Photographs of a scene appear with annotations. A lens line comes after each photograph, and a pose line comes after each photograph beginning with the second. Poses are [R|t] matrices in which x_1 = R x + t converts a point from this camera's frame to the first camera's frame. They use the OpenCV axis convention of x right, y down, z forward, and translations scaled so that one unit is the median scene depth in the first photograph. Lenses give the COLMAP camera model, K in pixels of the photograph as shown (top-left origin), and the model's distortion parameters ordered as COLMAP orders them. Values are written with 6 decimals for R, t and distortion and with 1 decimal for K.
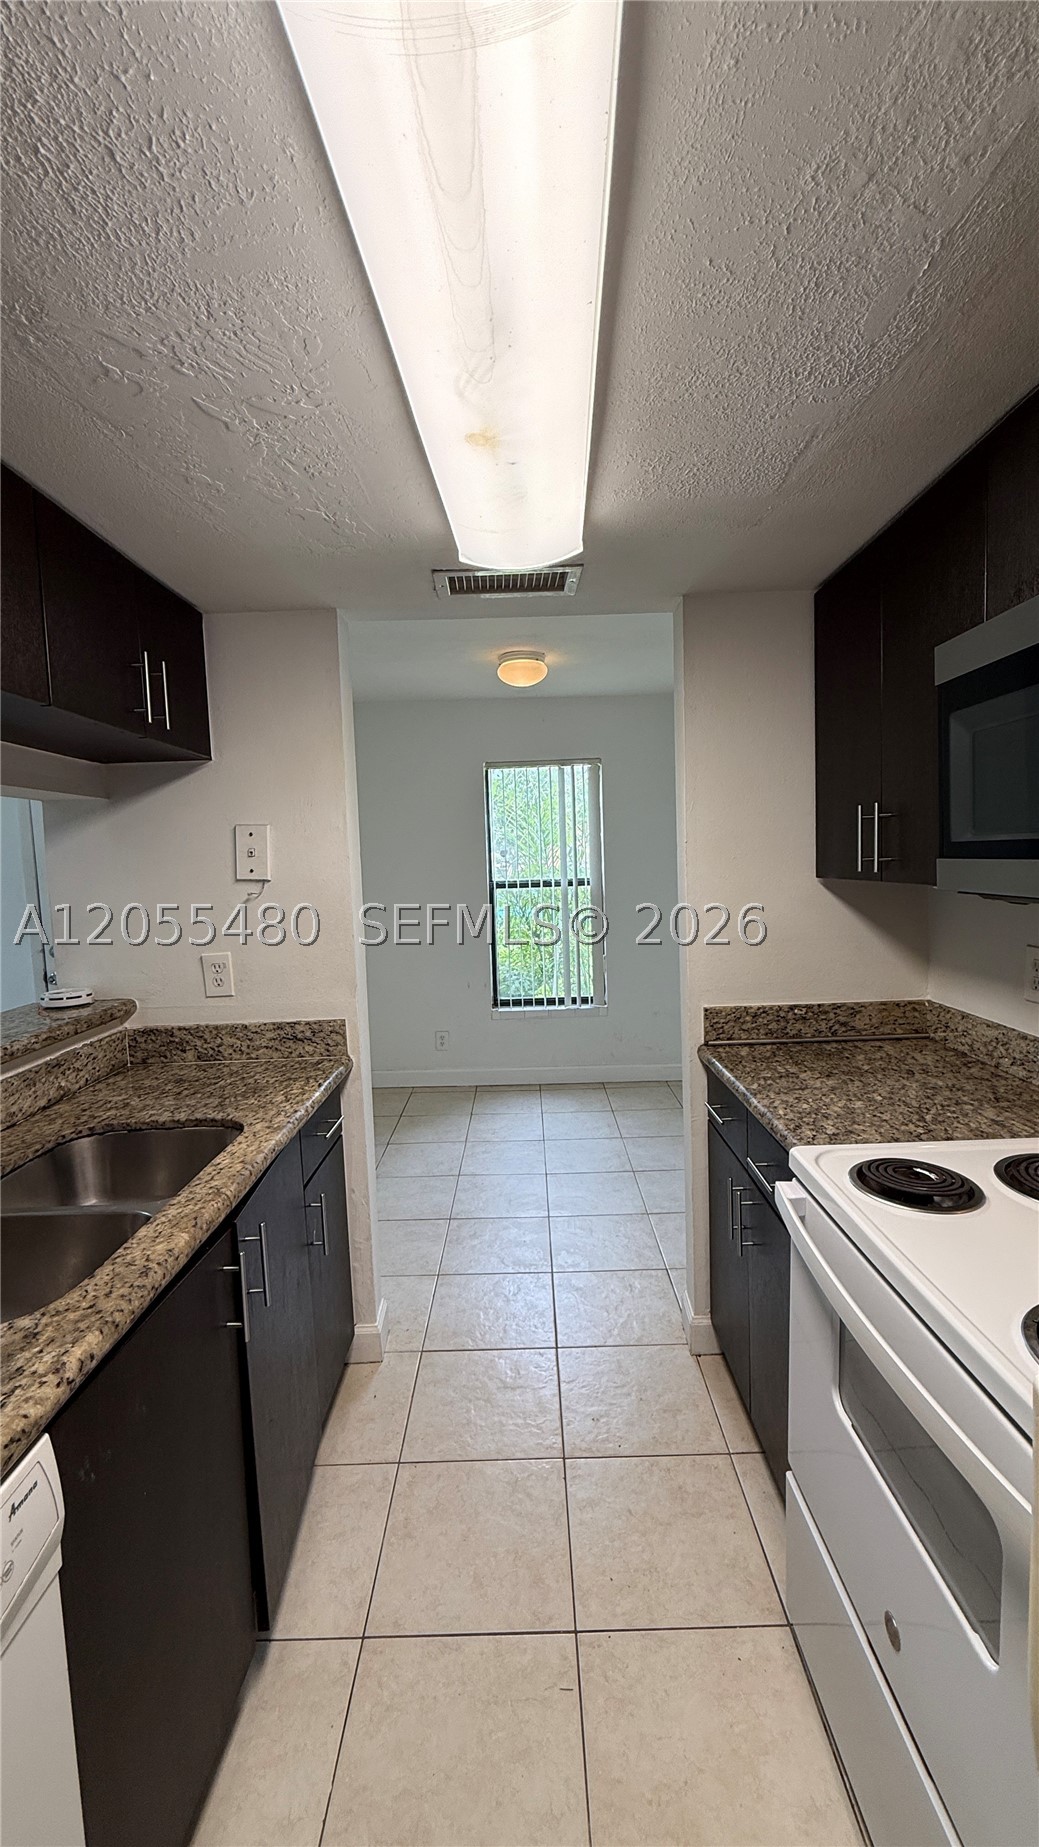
lens RADIAL K [[740.2, 0, 515.0], [0, 740.2, 923.2], [0, 0, 1]] dist [-0.000009, 0.000058]
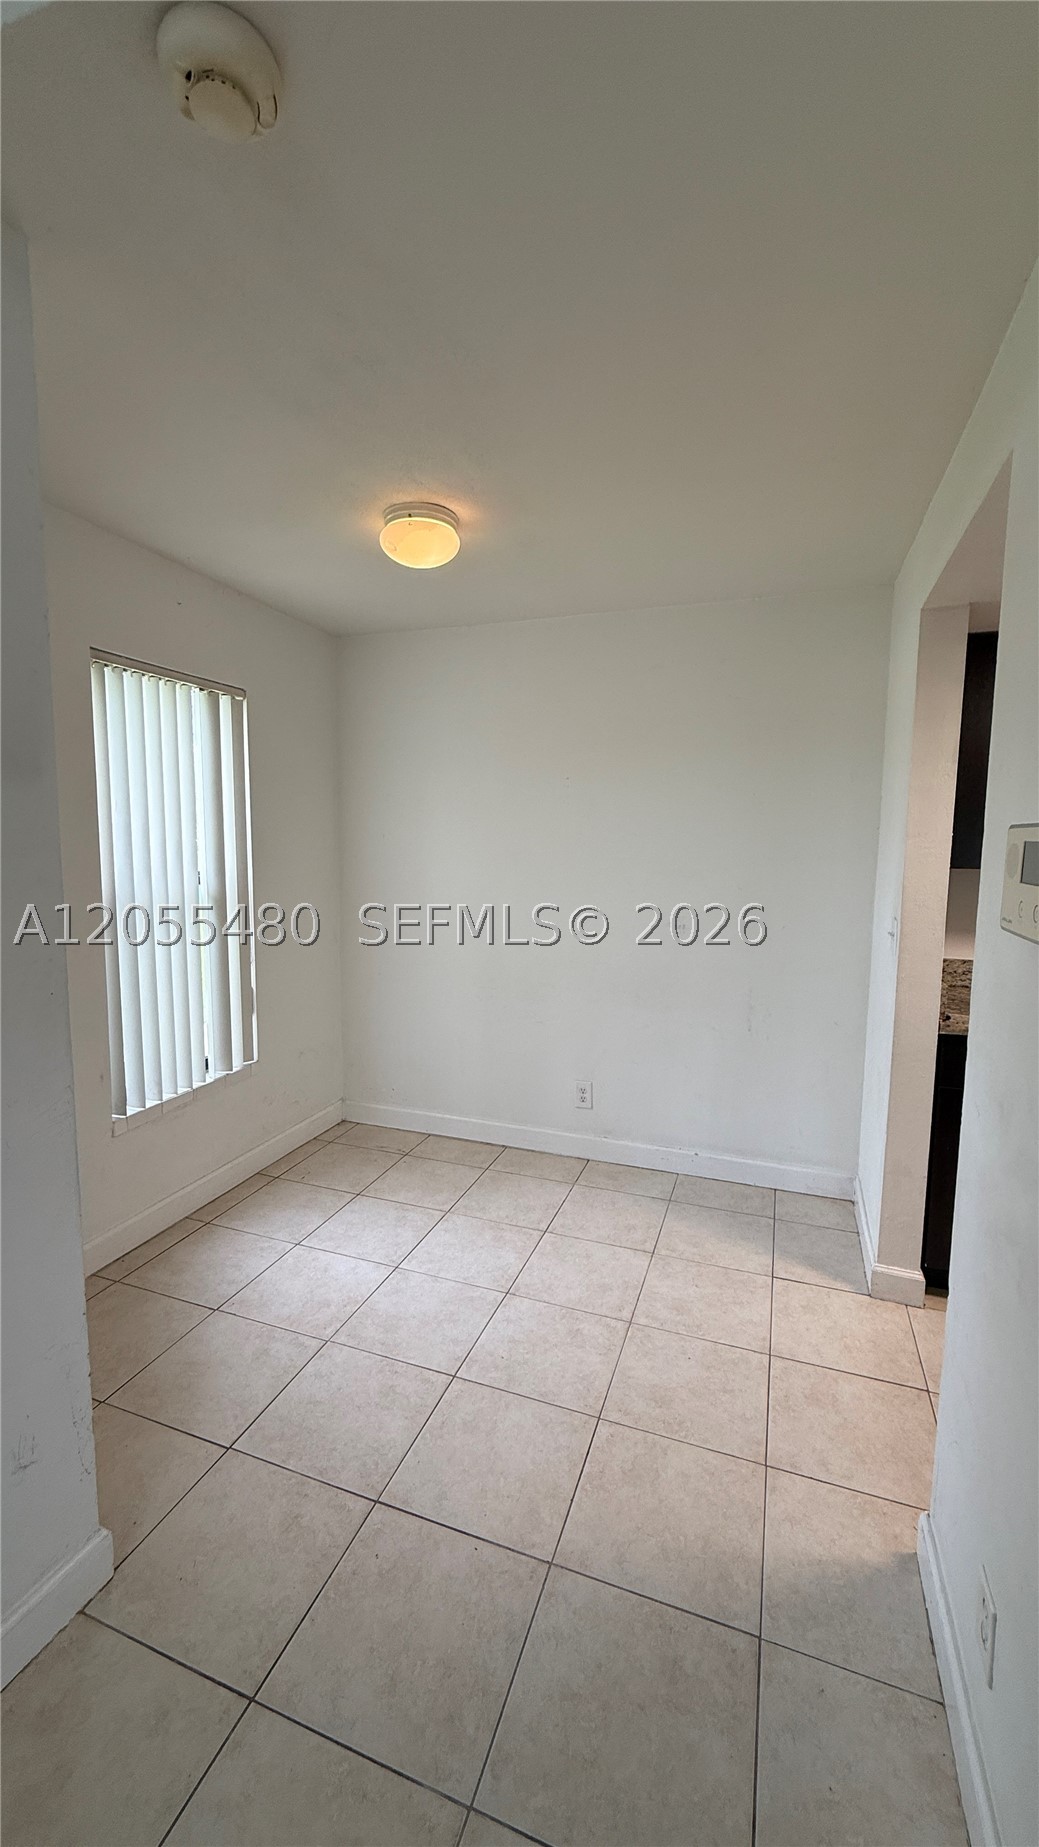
lens RADIAL K [[740.2, 0, 522.0], [0, 740.2, 921.2], [0, 0, 1]] dist [-0.000009, 0.000058]
pose [[0.331475, -0.067897, 0.941018, -0.514347], [0.065905, 0.996637, 0.048695, -0.038068], [-0.941159, 0.045877, 0.334835, 0.648125]]
